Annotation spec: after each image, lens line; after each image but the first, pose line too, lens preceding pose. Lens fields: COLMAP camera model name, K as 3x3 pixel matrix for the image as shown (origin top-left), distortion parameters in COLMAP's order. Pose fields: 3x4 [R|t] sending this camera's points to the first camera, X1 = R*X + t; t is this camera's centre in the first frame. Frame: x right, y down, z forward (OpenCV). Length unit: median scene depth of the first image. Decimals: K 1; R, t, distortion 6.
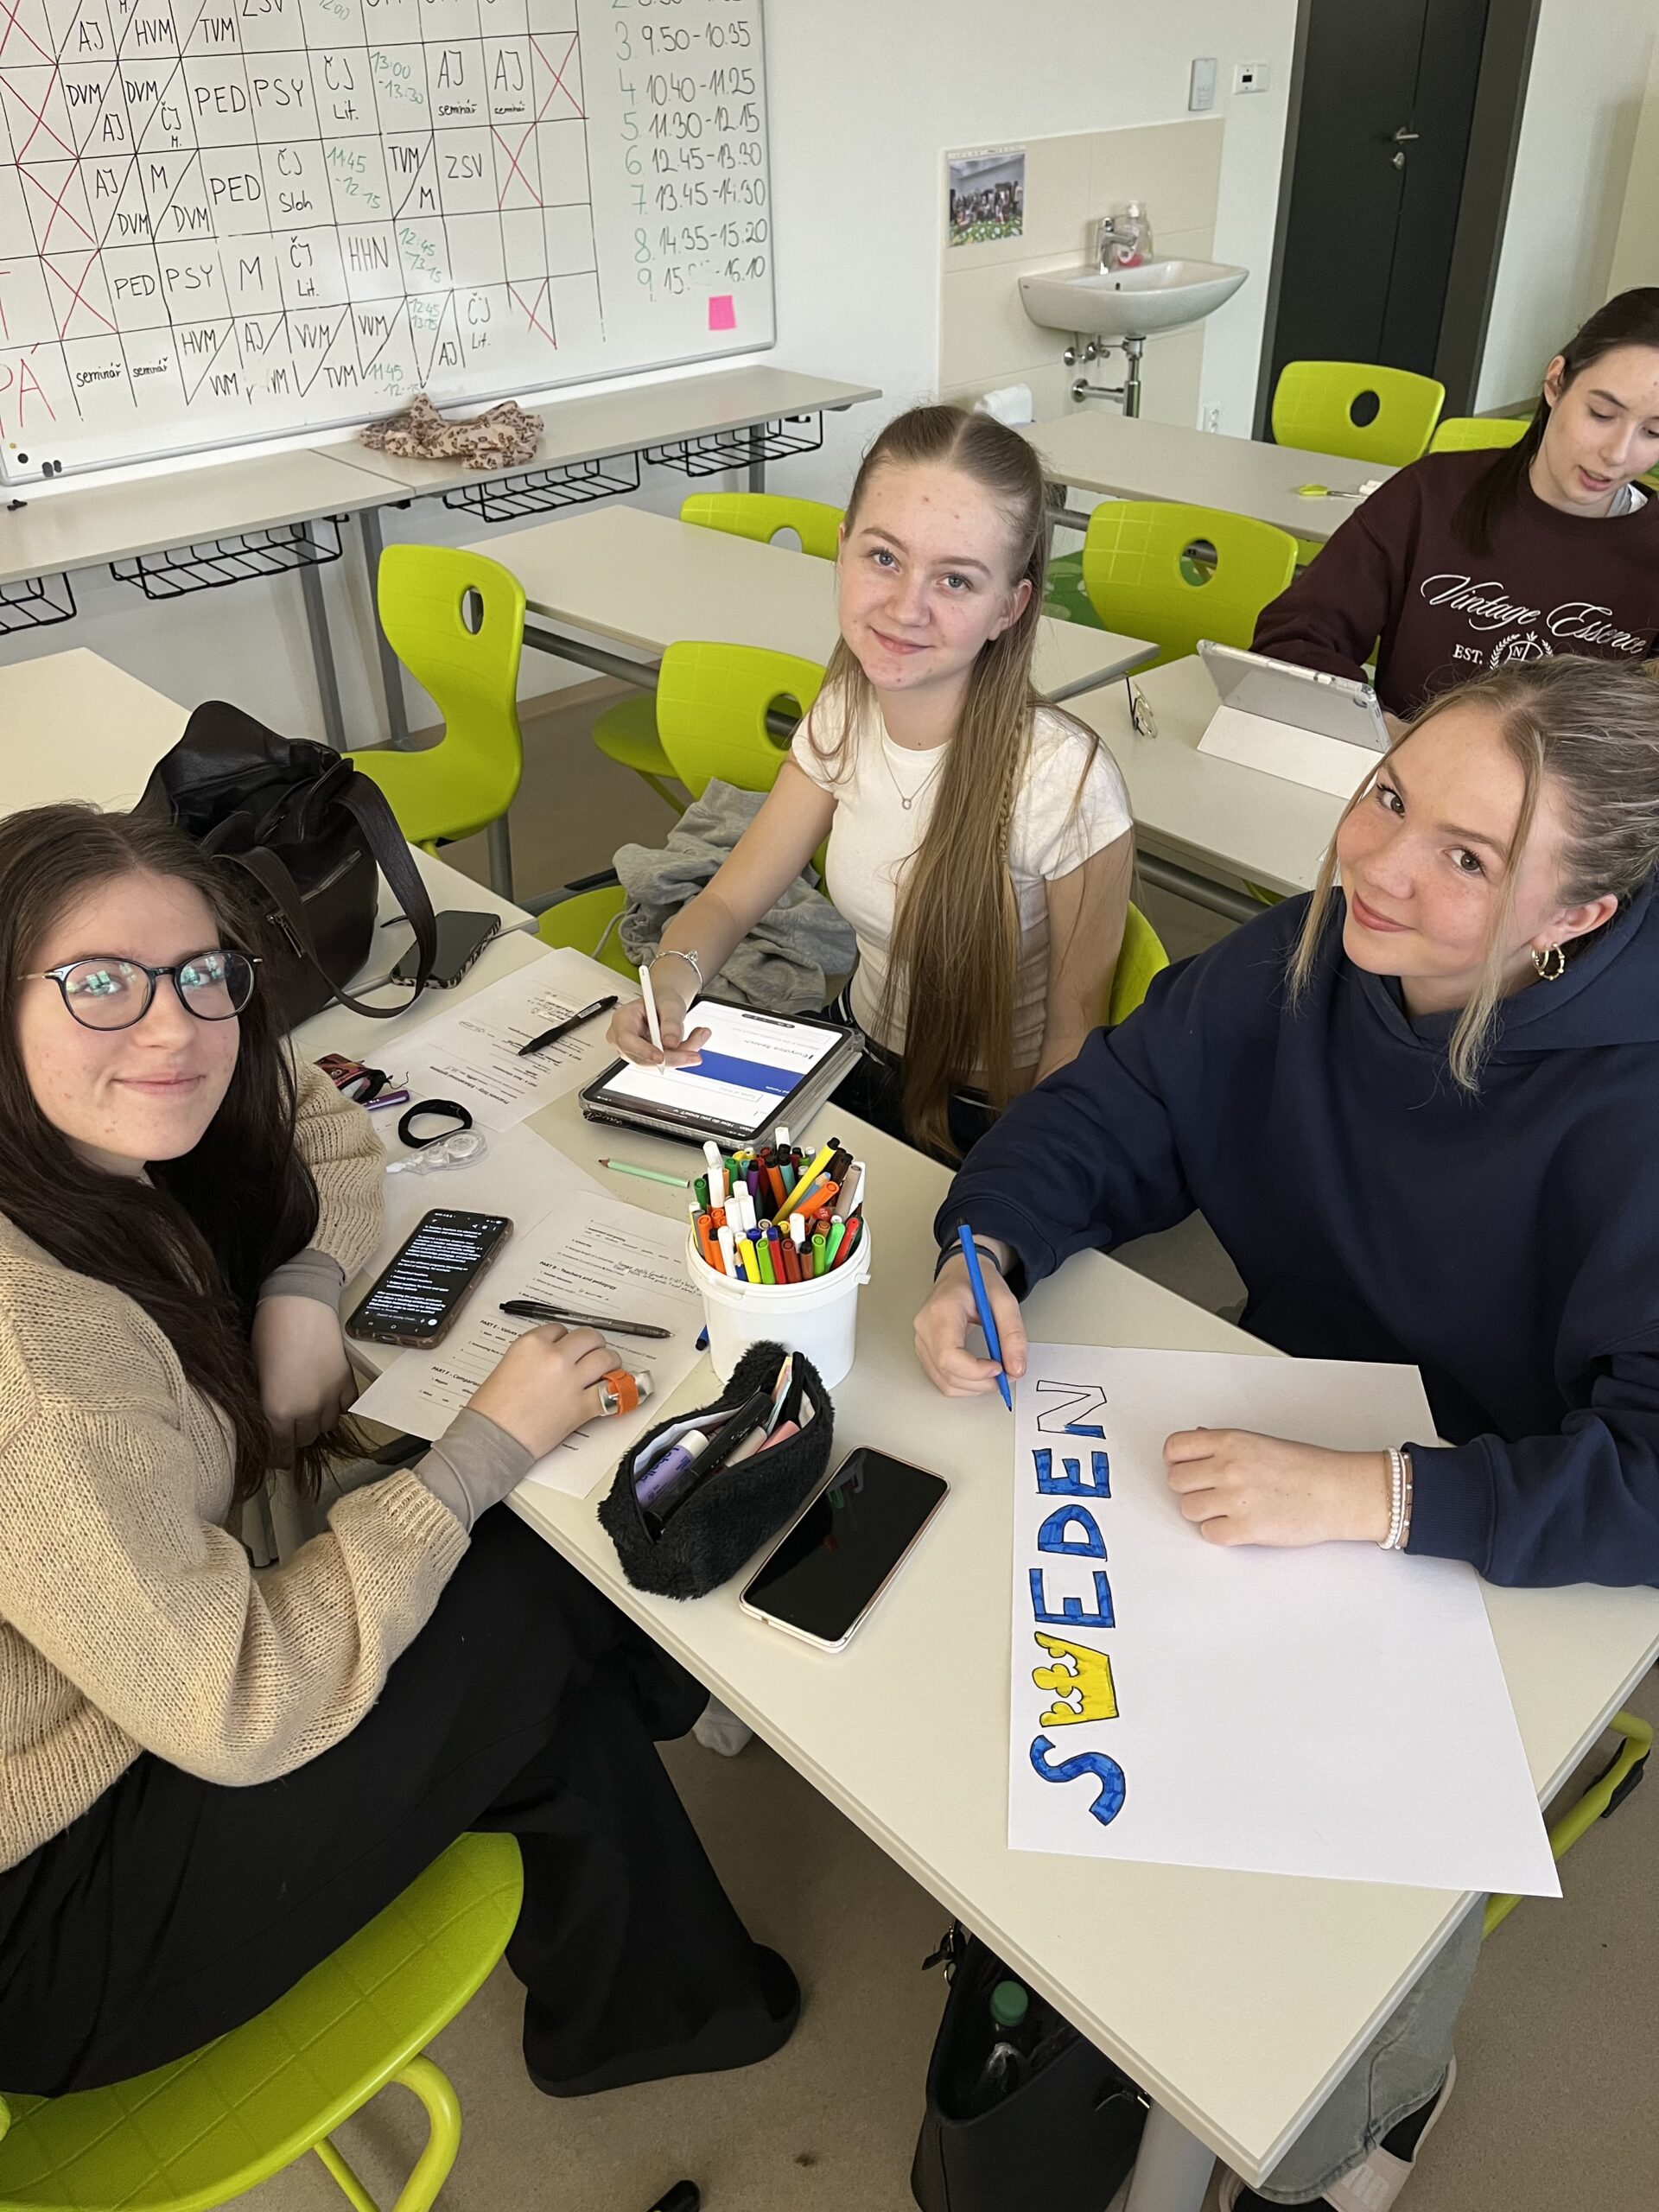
lens RADIAL K [[1719.7, 0, 824.2], [0, 1719.7, 1120.2], [0, 0, 1]] dist [0.061303, -0.091134]
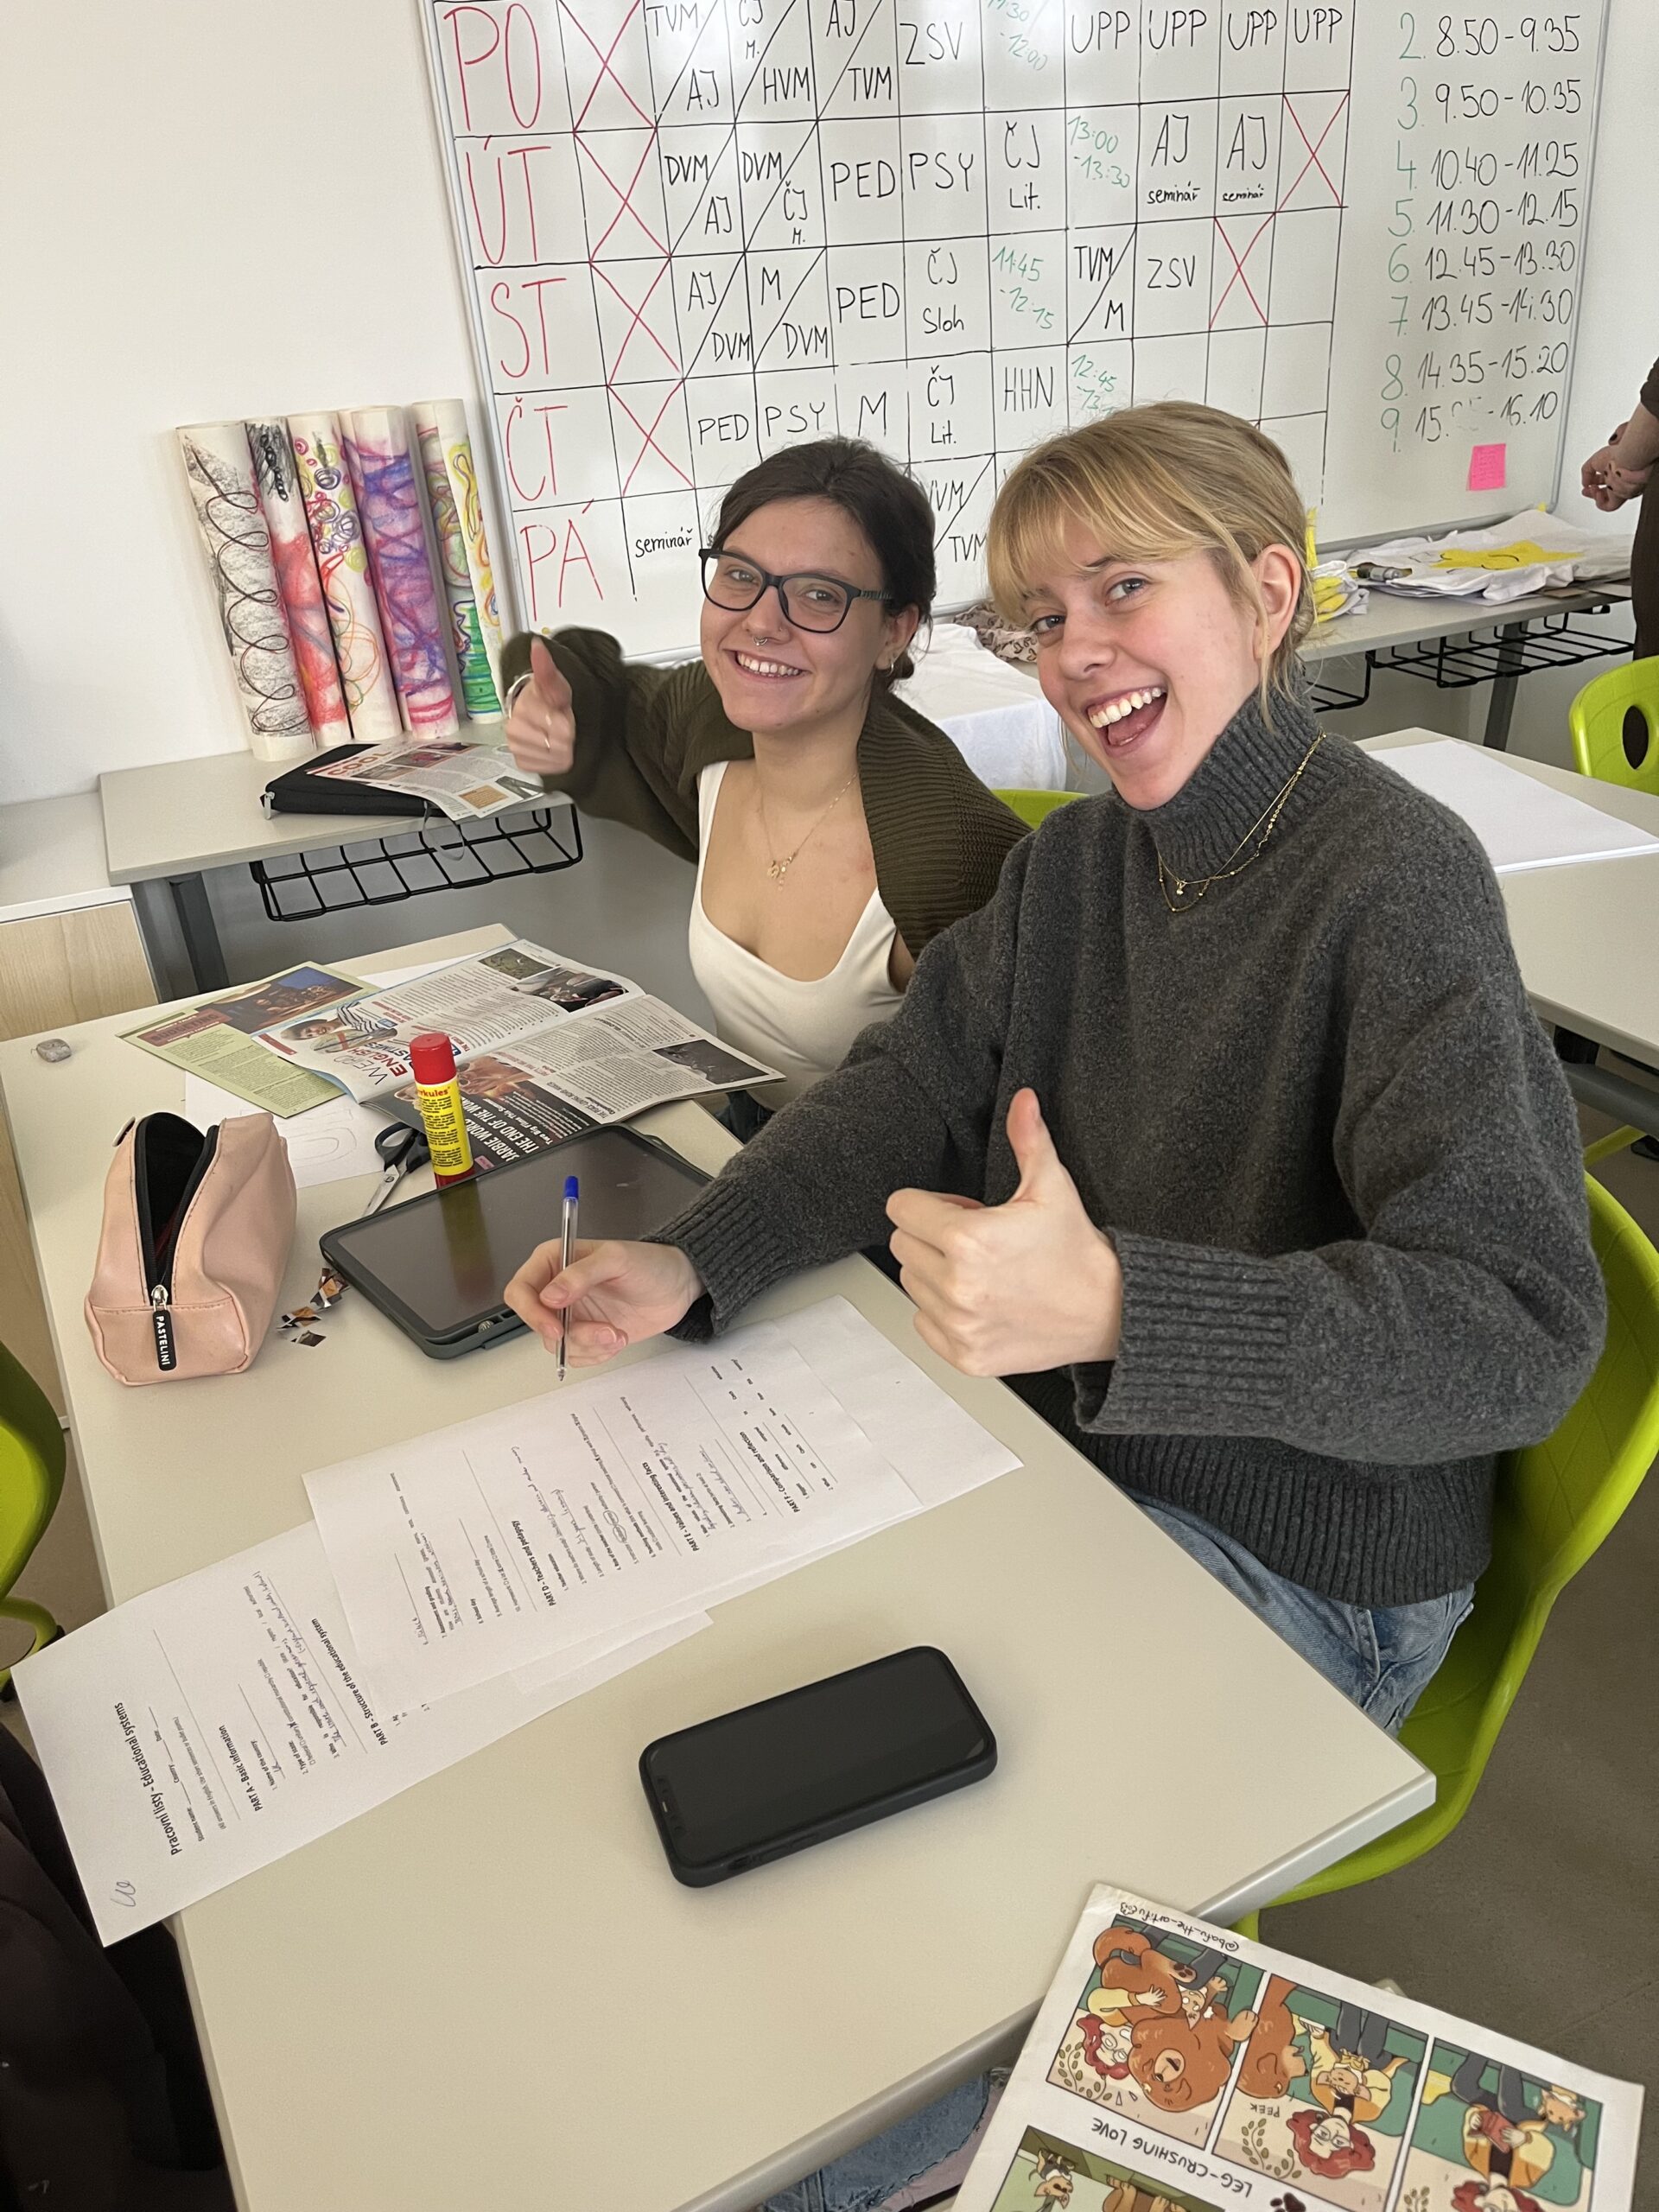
lens RADIAL K [[1719.7, 0, 820.4], [0, 1719.7, 1116.6], [0, 0, 1]] dist [0.061303, -0.091134]
pose [[0.948814, 0.105078, -0.297845, -0.093757], [-0.133037, 0.988258, -0.075152, -0.123675], [0.286450, 0.110930, 0.951652, 0.304798]]
